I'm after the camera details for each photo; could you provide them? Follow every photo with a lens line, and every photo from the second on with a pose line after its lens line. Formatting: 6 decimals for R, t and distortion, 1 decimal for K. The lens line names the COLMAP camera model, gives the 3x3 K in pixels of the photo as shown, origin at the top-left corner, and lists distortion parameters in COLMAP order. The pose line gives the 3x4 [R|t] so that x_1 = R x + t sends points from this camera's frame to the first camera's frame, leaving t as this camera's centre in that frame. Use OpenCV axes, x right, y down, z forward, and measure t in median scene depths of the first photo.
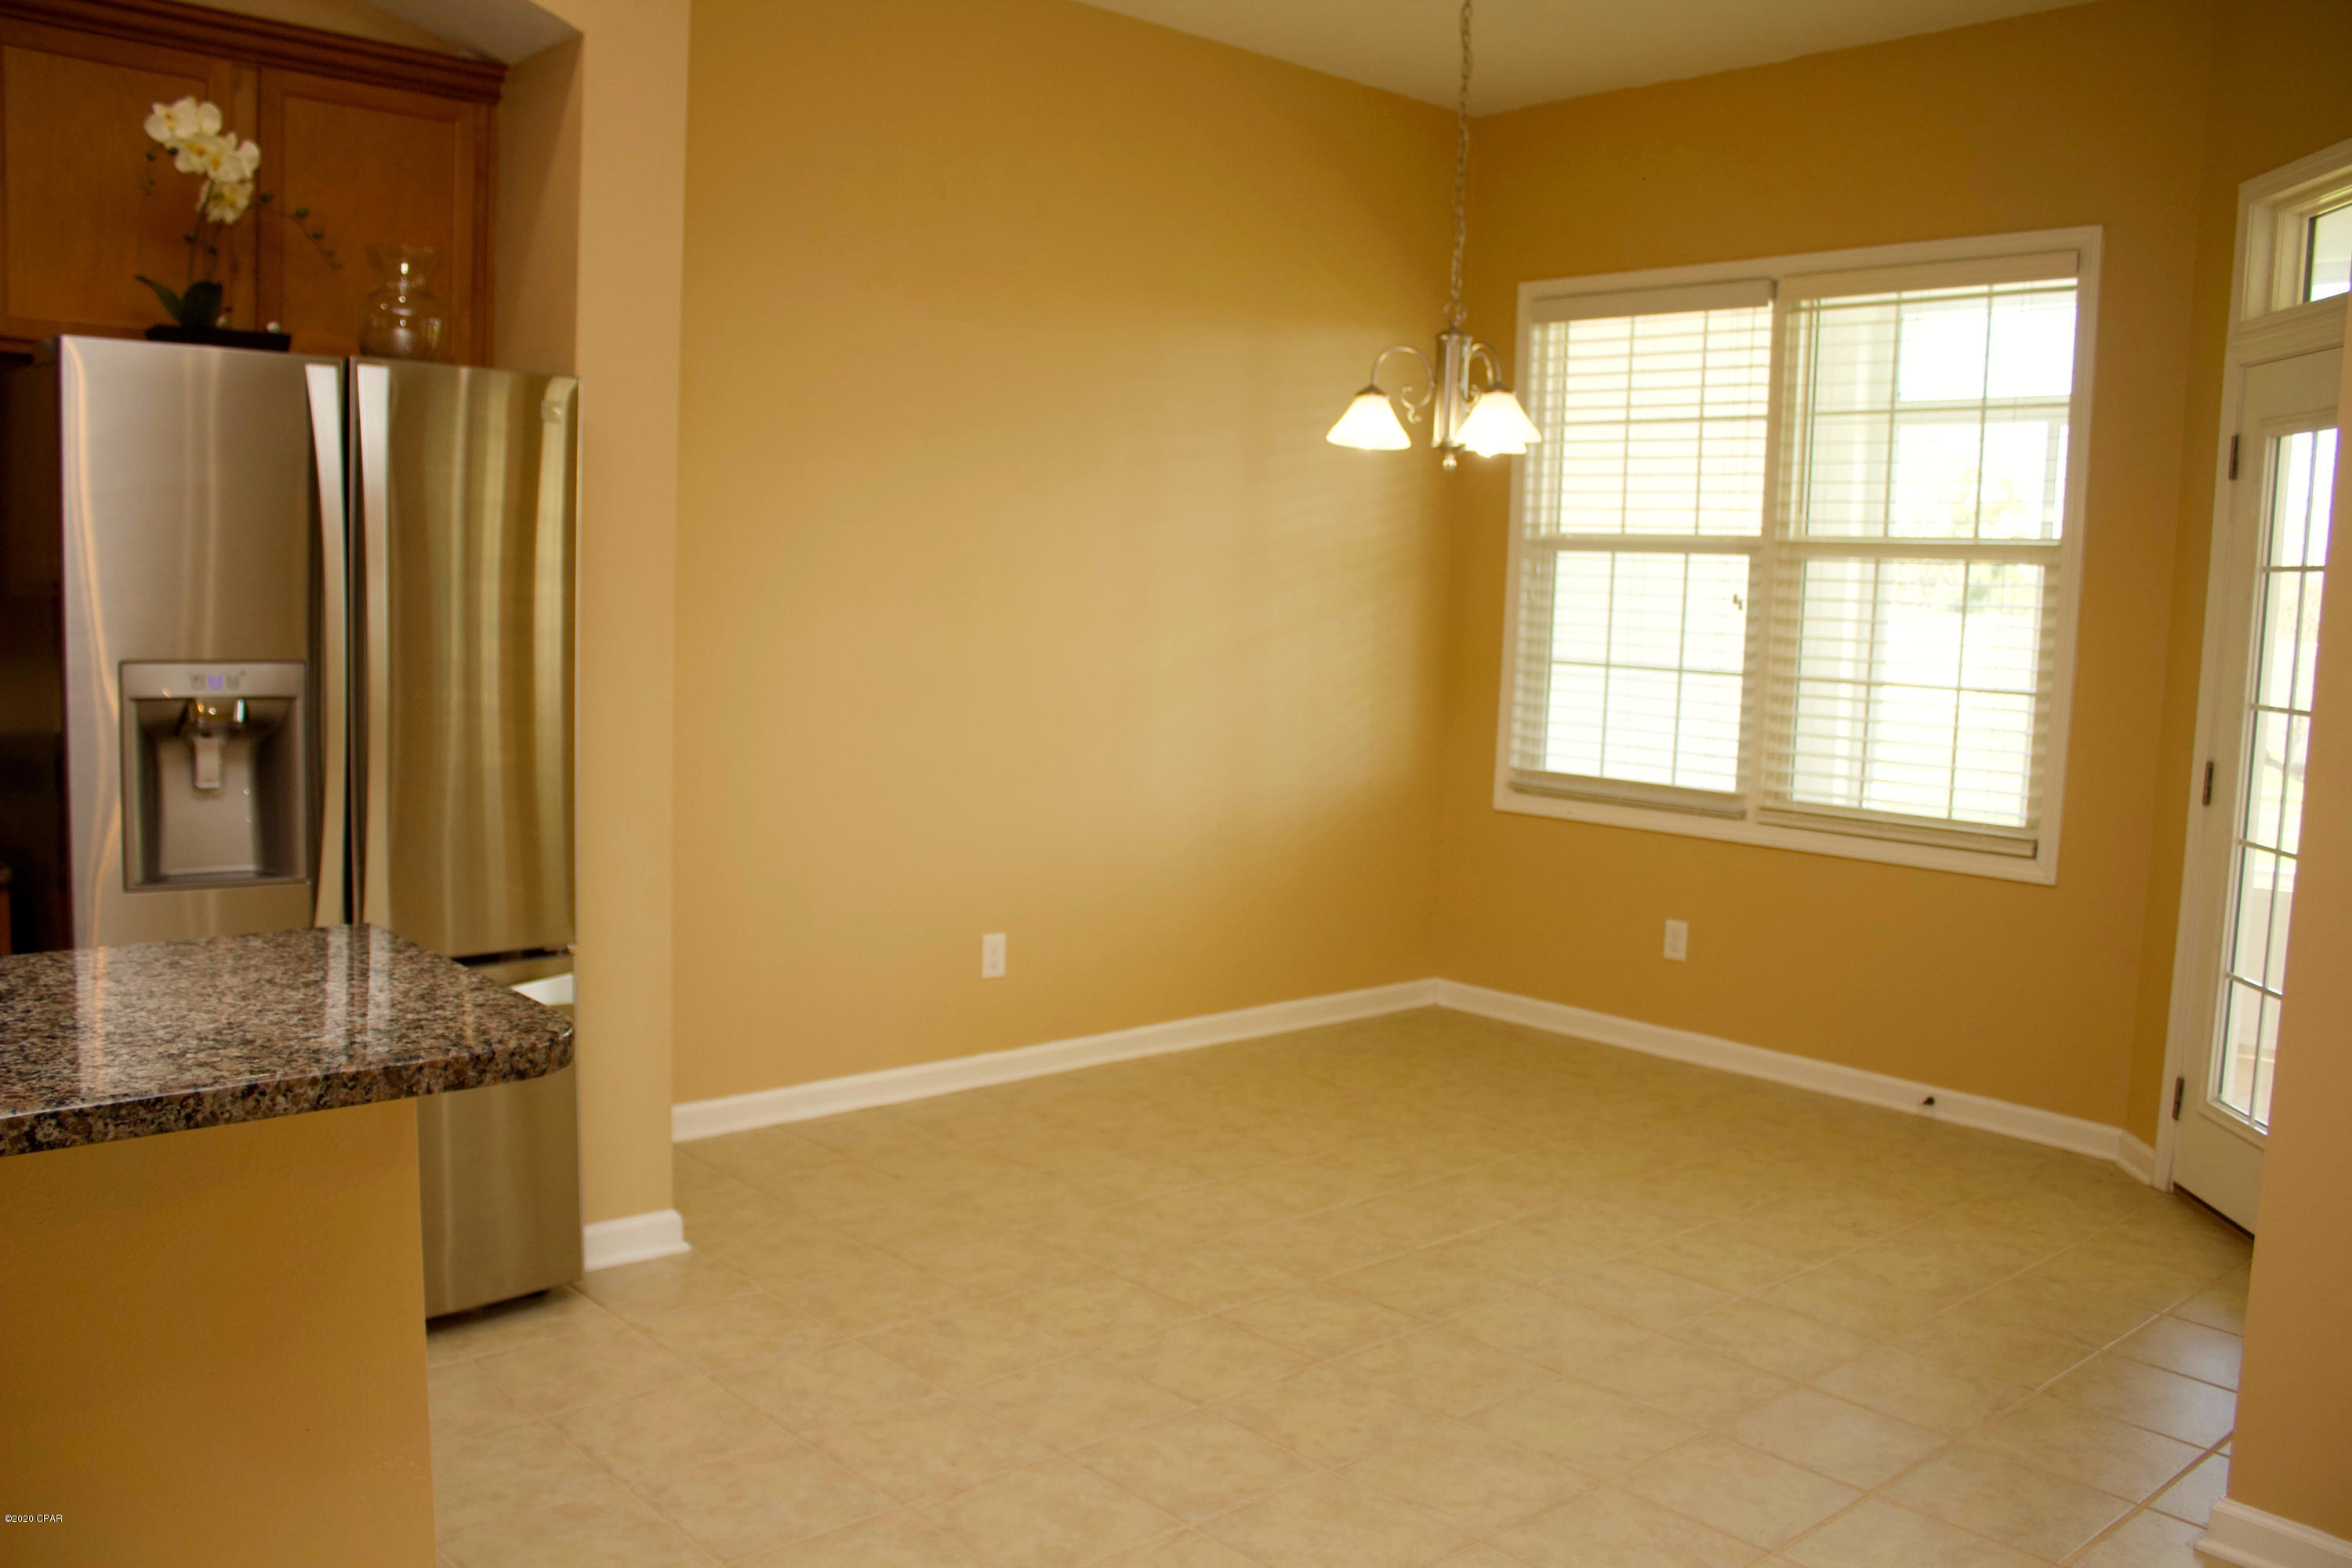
lens RADIAL K [[1994.2, 0, 1168.0], [0, 1994.2, 794.7], [0, 0, 1]] dist [-0.139695, 0.107102]
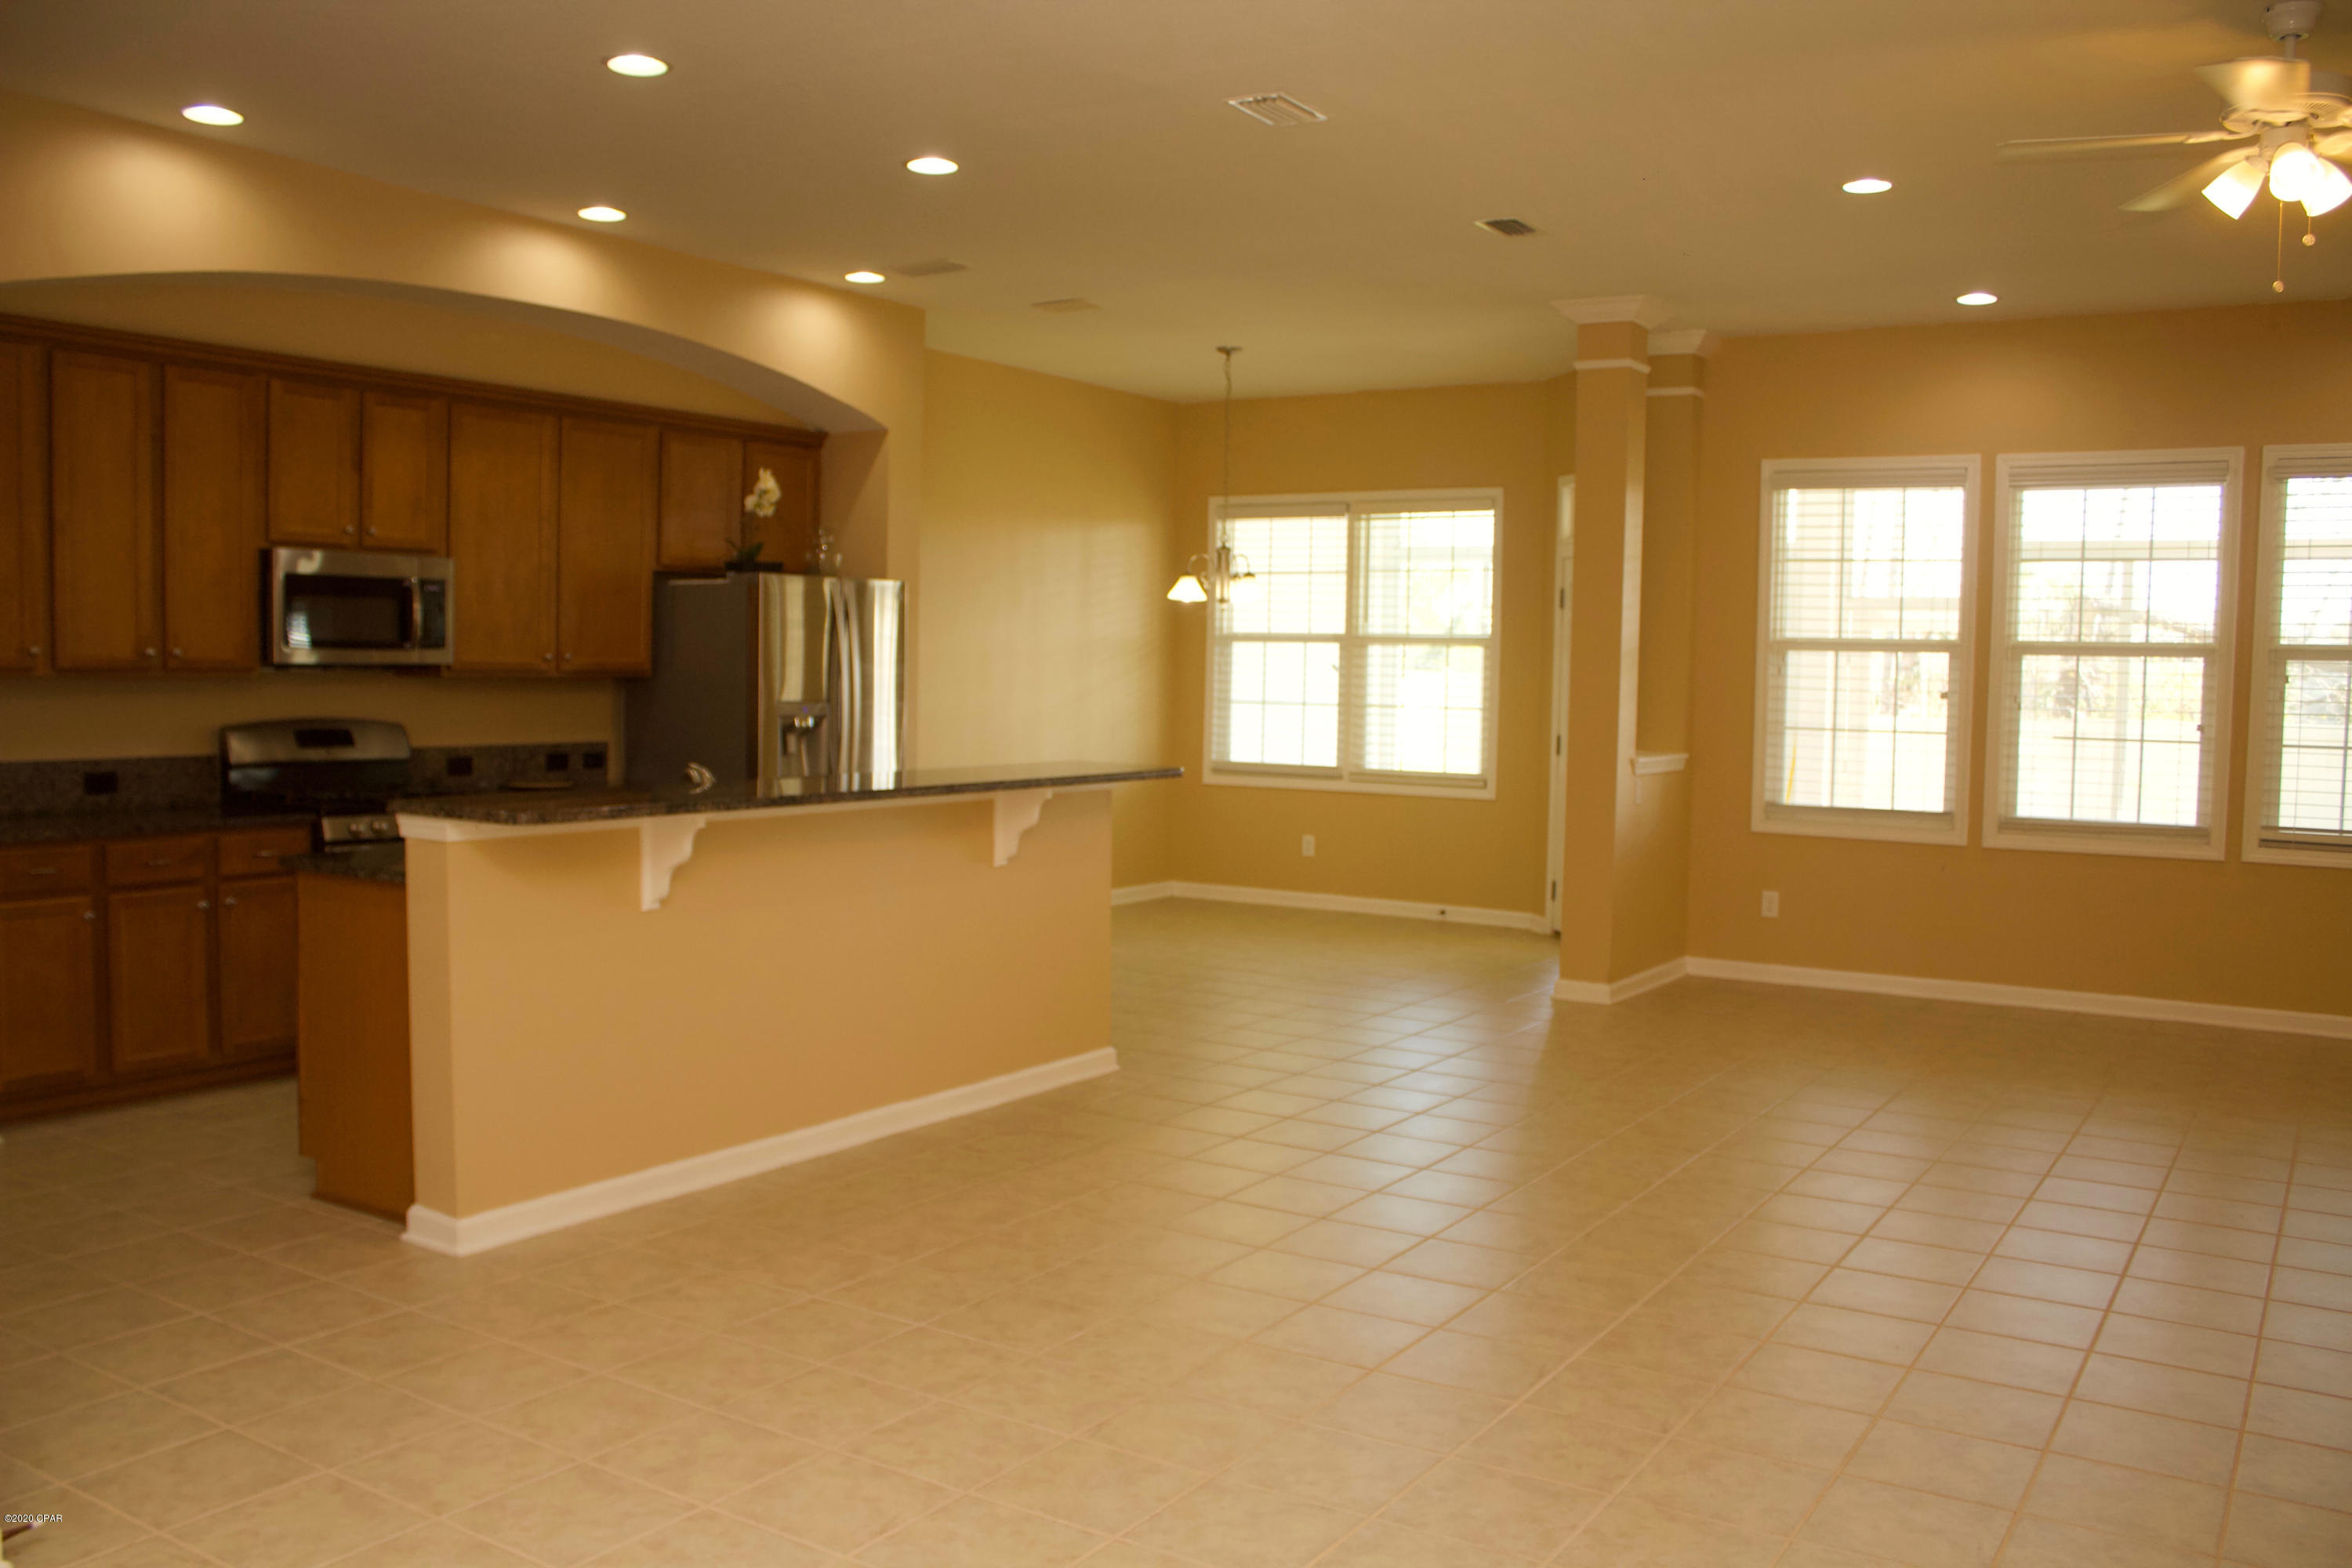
lens RADIAL K [[1994.2, 0, 1140.3], [0, 1994.2, 786.9], [0, 0, 1]] dist [-0.139695, 0.107102]
pose [[0.968998, -0.031206, 0.245088, -0.382807], [0.040623, 0.998614, -0.033462, 0.078136], [-0.243704, 0.042381, 0.968923, -0.854577]]
